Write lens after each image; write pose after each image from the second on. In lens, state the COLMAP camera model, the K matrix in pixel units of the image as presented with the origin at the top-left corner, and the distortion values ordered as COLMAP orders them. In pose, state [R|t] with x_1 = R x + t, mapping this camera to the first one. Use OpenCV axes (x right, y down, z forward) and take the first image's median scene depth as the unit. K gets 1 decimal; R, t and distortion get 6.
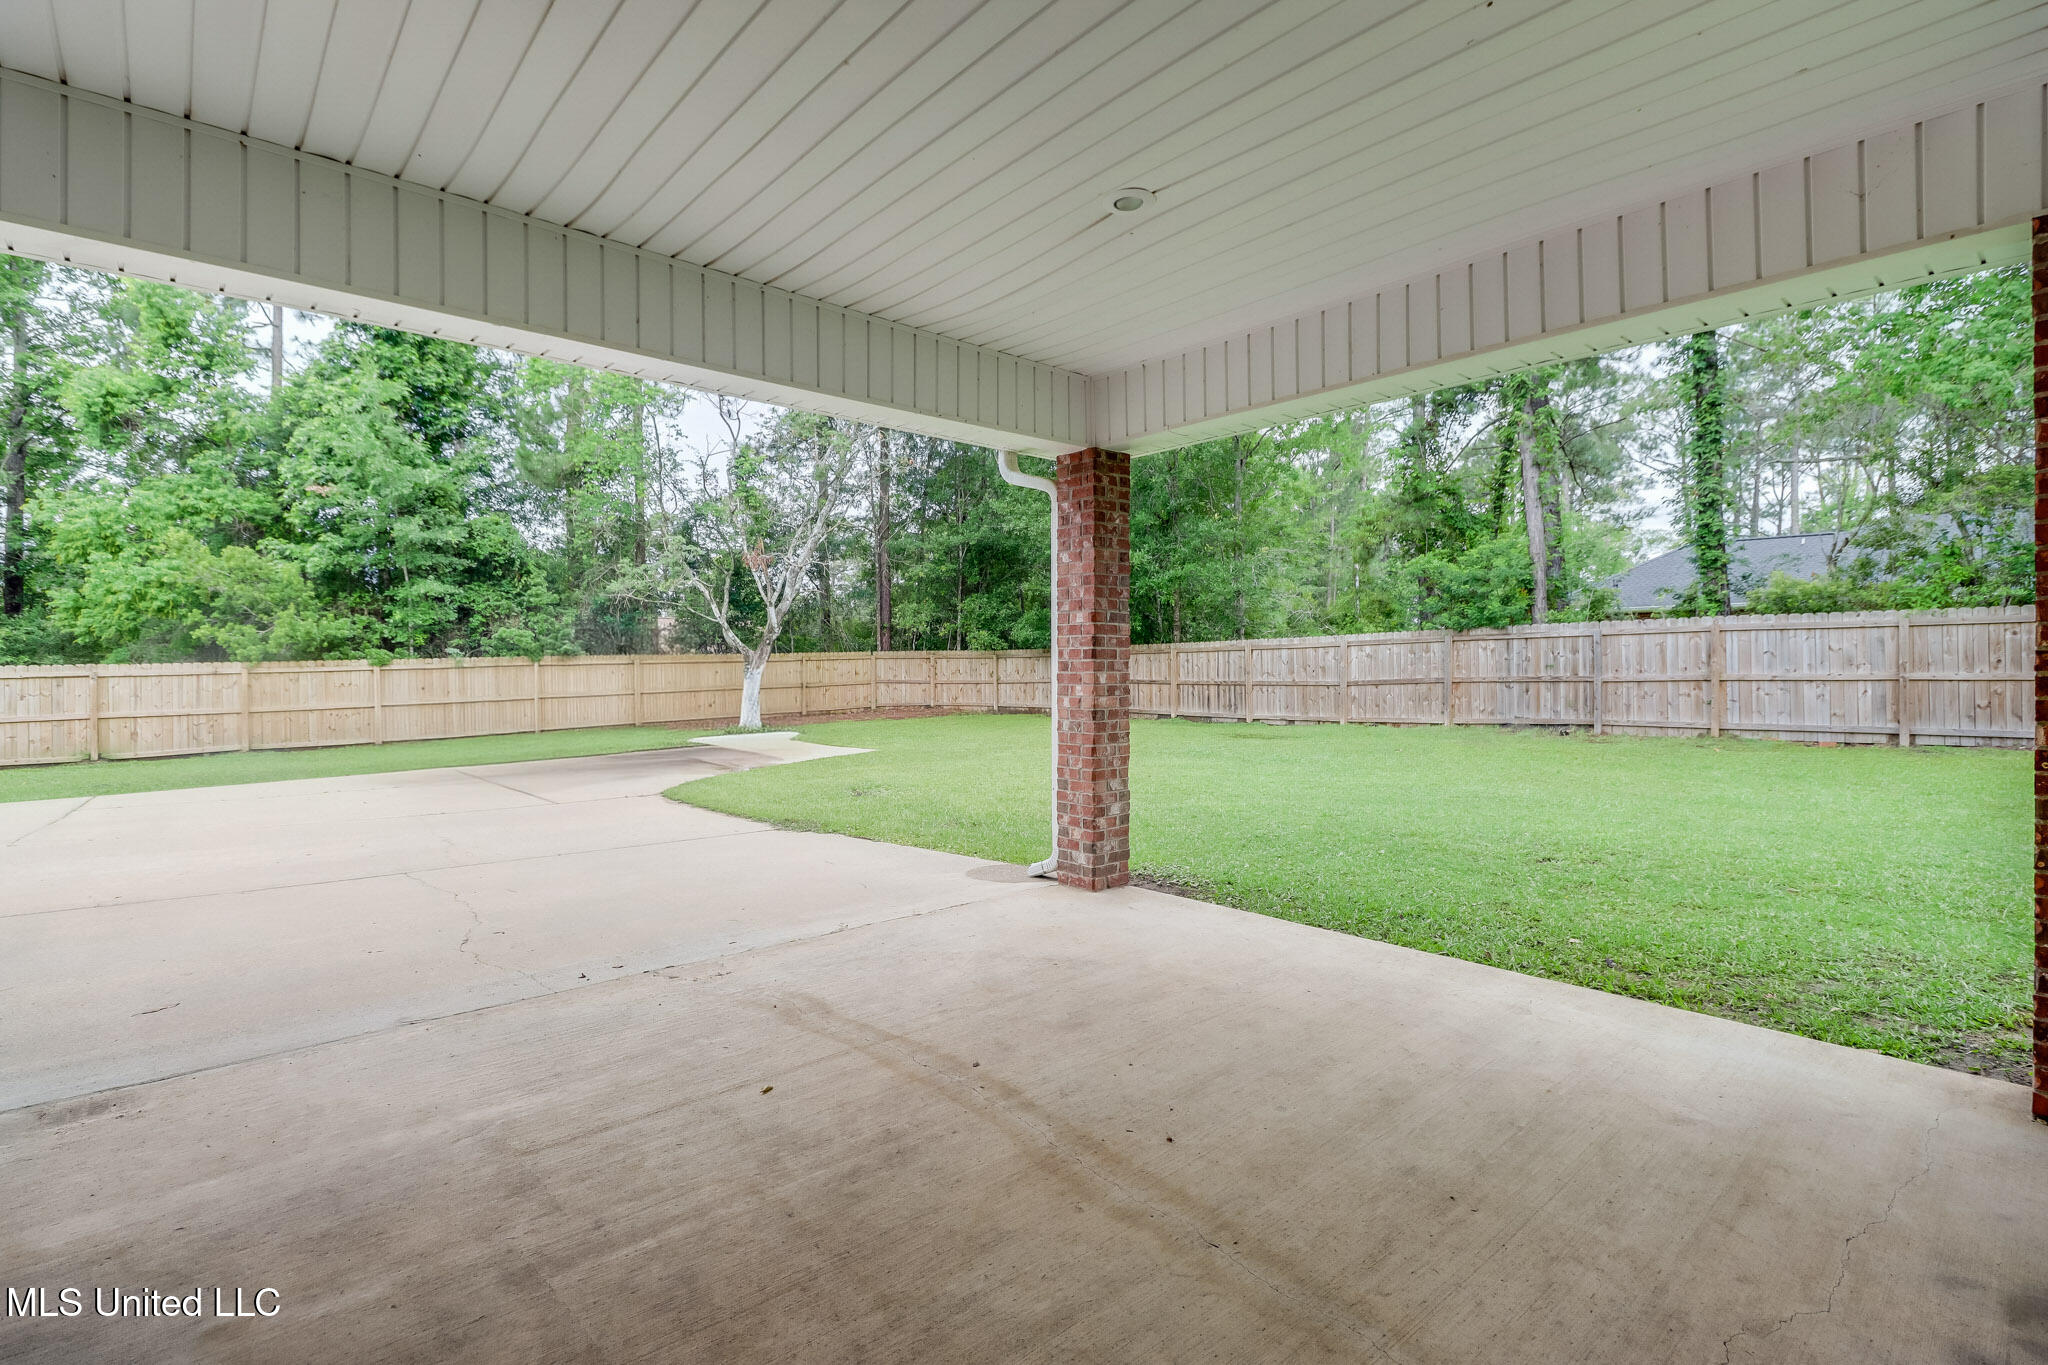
lens RADIAL K [[973.5, 0, 1027.9], [0, 973.5, 653.3], [0, 0, 1]] dist [-0.003178, -0.000933]
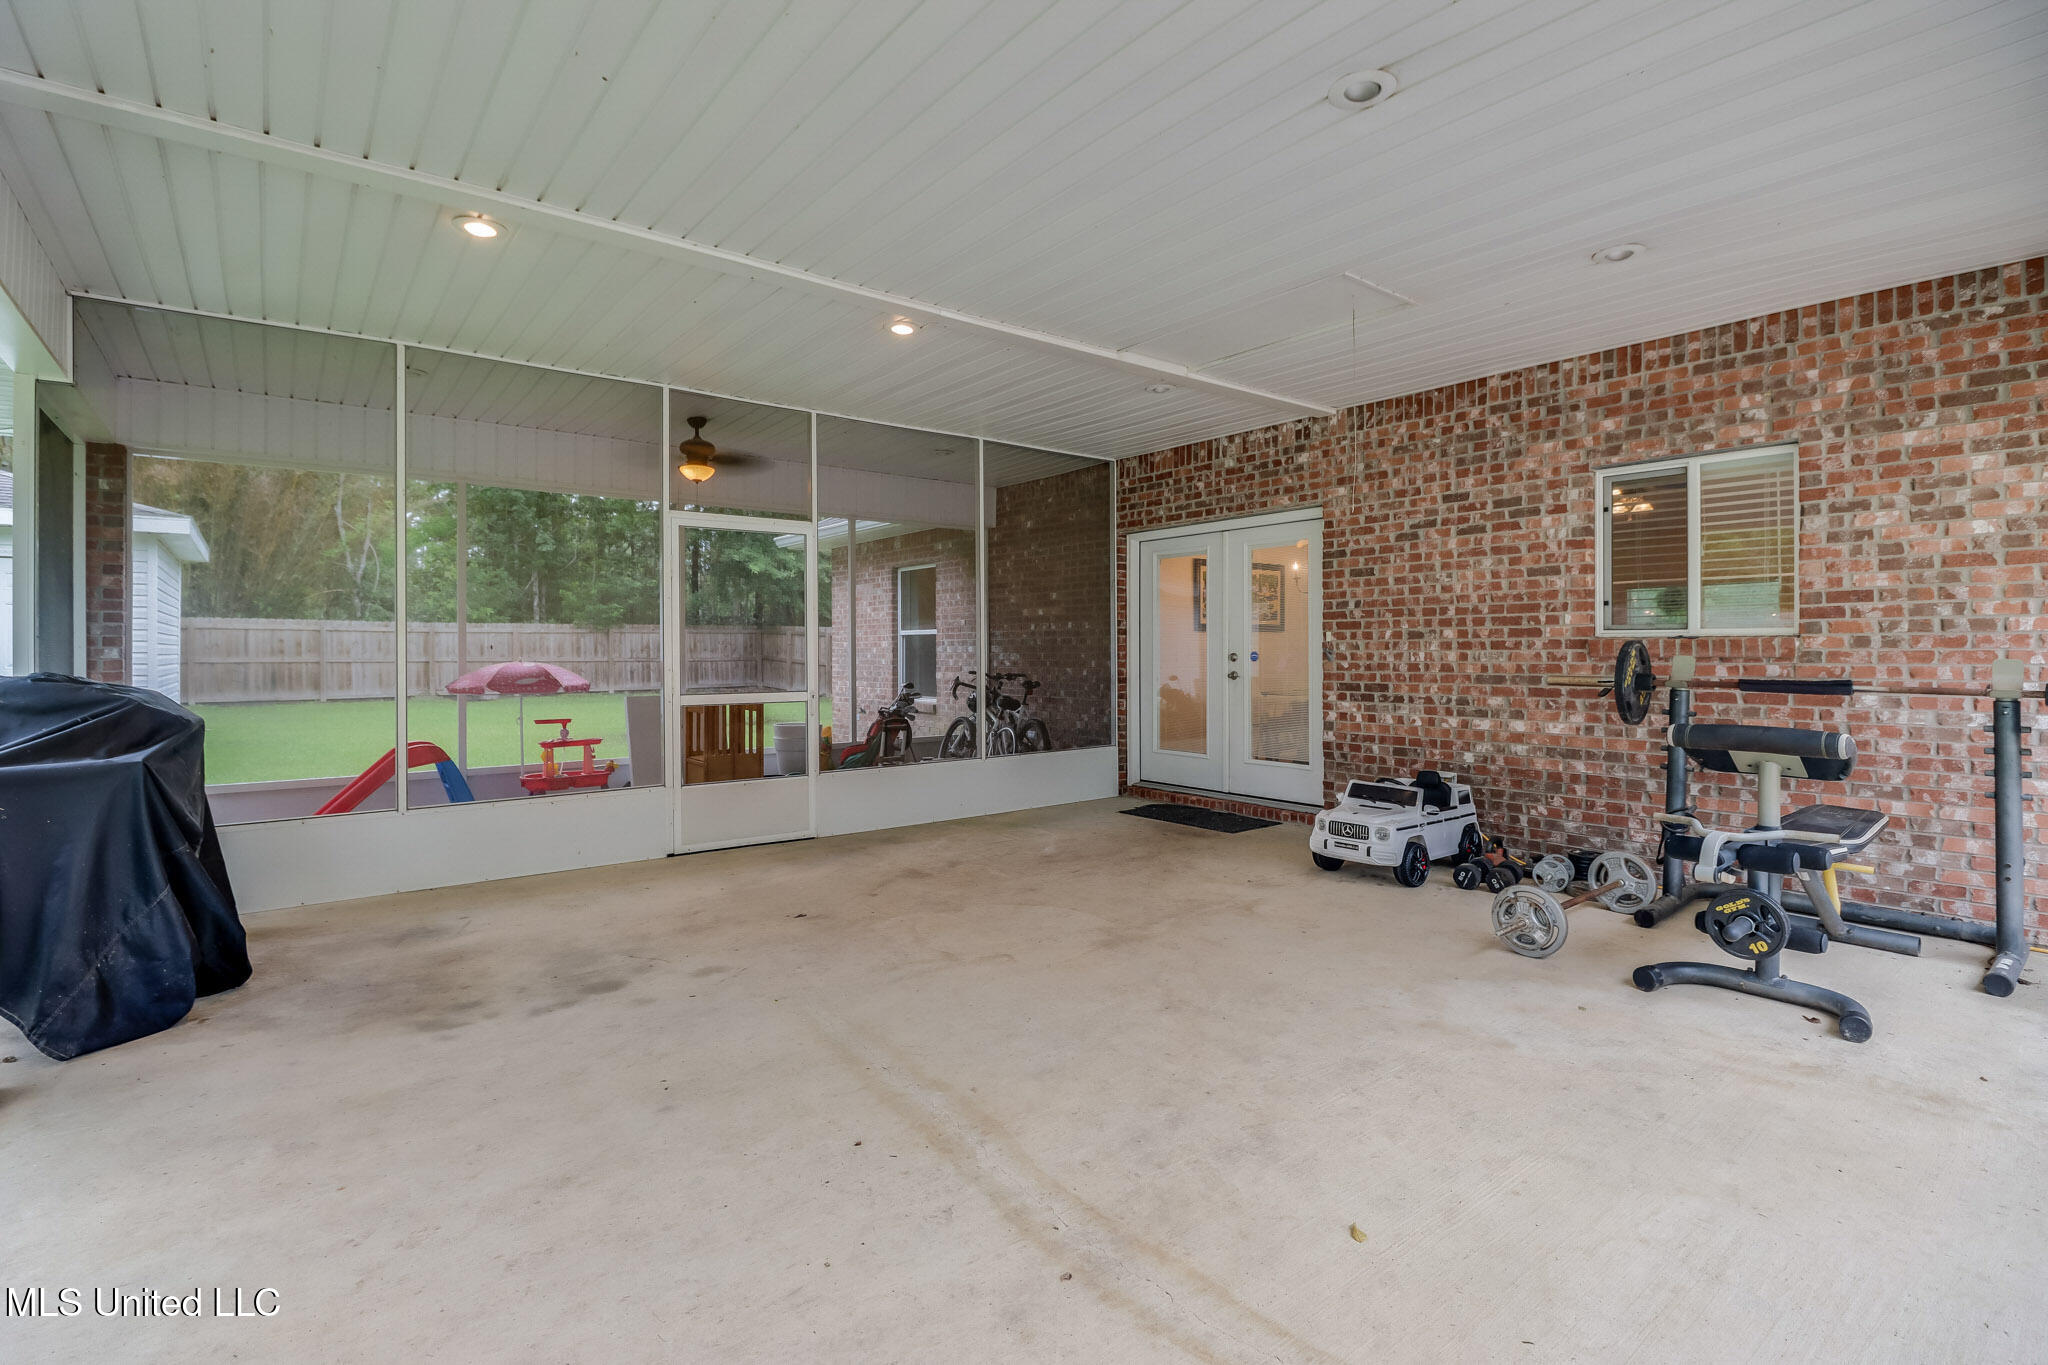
lens RADIAL K [[973.5, 0, 1027.9], [0, 973.5, 653.3], [0, 0, 1]] dist [-0.003178, -0.000933]
pose [[-0.998032, 0.006821, 0.062342, -0.083461], [0.005679, 0.999813, -0.018482, 0.035836], [-0.062456, -0.018092, -0.997884, 1.940363]]
